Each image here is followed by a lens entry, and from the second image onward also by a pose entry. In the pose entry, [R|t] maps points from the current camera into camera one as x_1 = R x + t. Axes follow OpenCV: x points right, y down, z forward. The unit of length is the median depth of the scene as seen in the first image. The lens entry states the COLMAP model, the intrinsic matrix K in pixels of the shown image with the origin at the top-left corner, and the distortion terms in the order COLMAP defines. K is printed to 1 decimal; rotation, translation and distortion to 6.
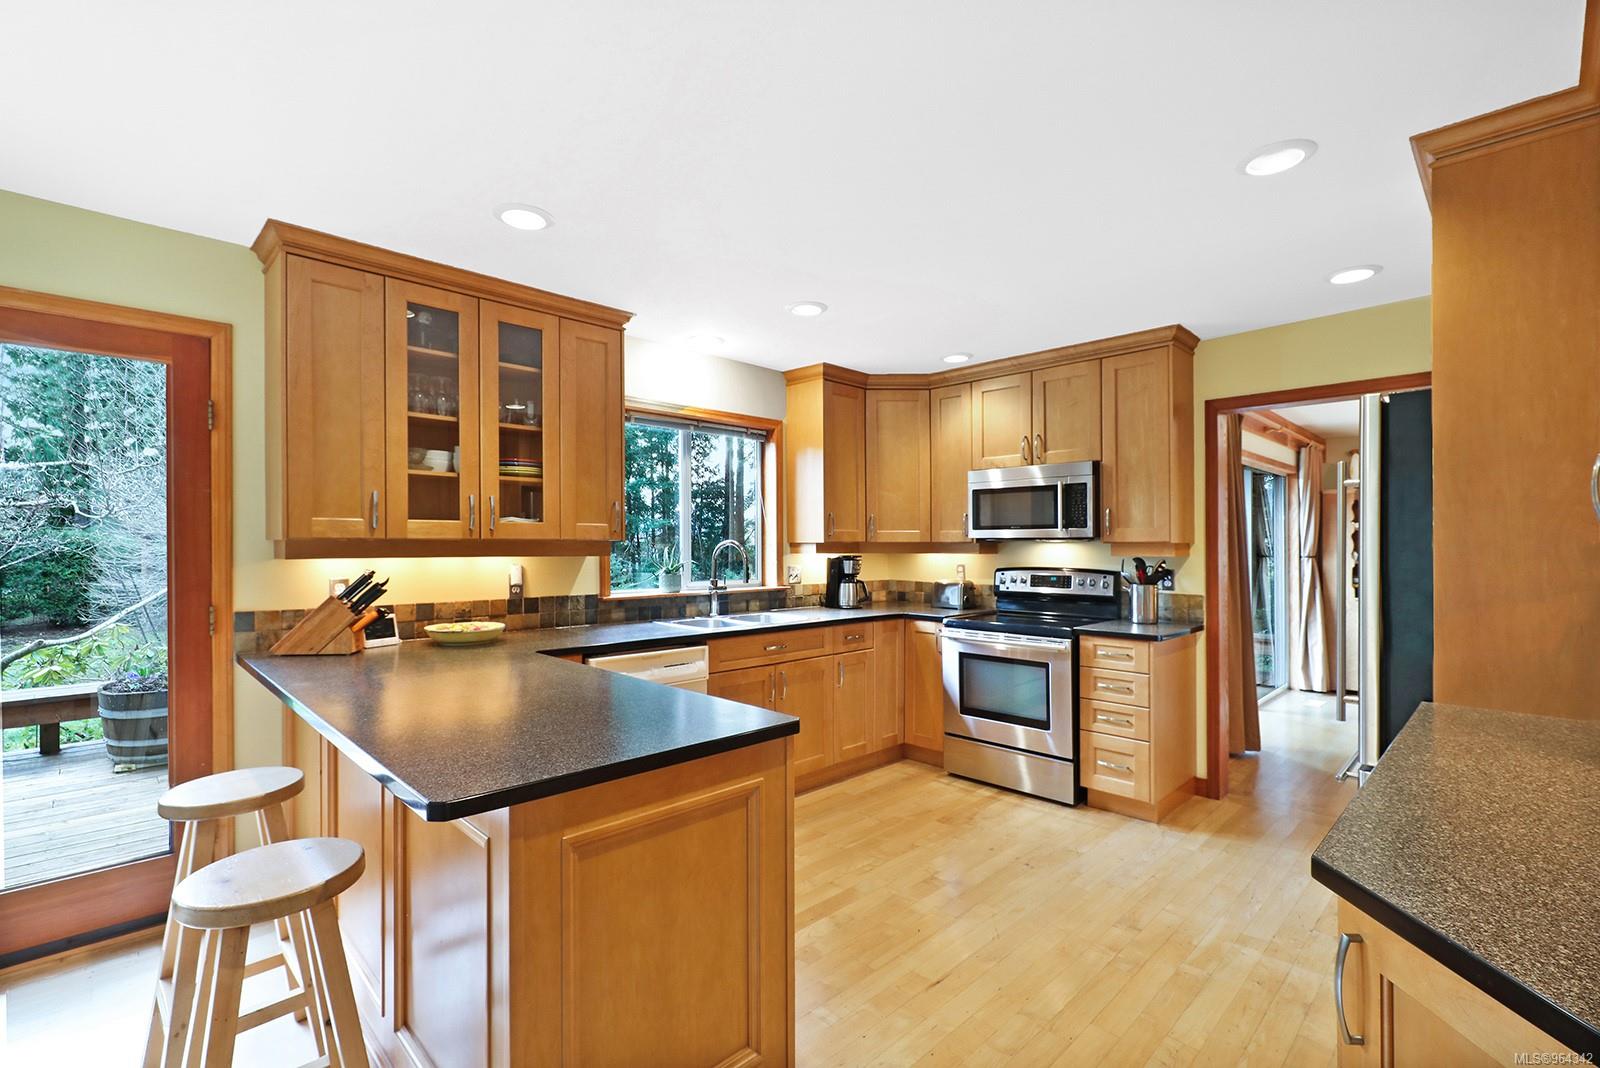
lens RADIAL K [[712.1, 0, 796.7], [0, 712.1, 539.8], [0, 0, 1]] dist [-0.001283, 0.000200]
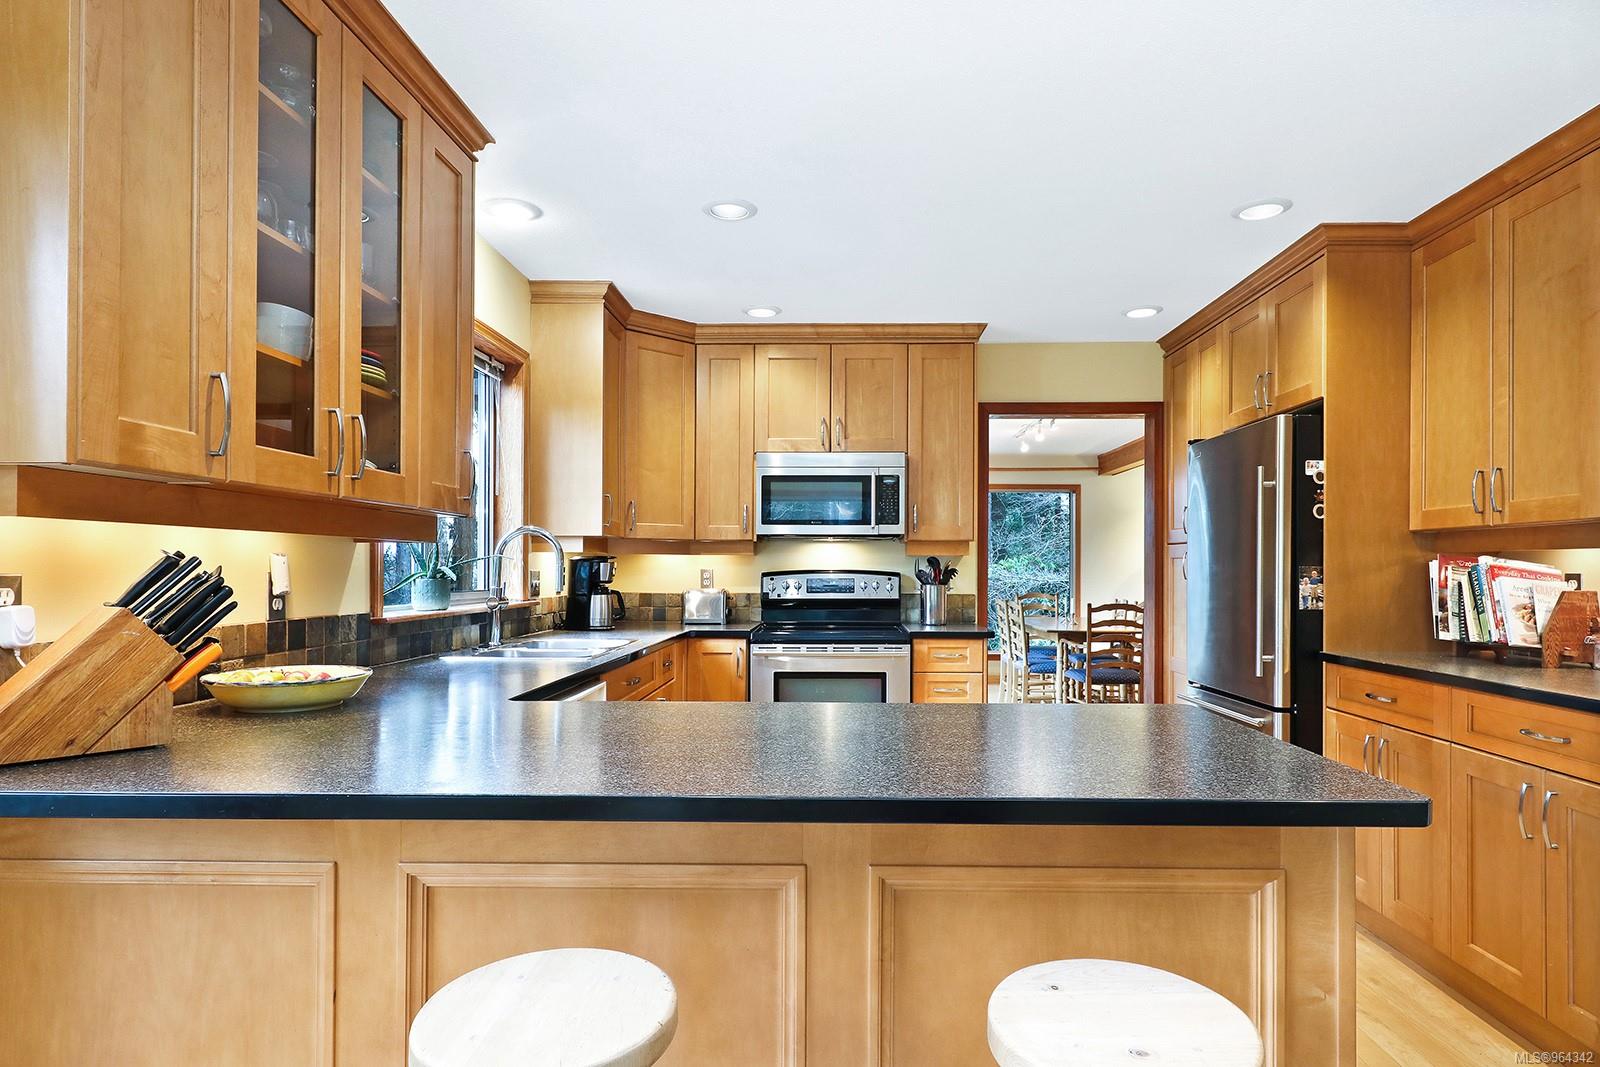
lens RADIAL K [[920.0, 0, 813.8], [0, 920.0, 549.2], [0, 0, 1]] dist [-0.002645, -0.000782]
pose [[0.718997, 0.013185, 0.694888, -0.470368], [-0.004273, 0.999885, -0.014551, 0.031378], [-0.695000, 0.007493, 0.718970, 0.207948]]
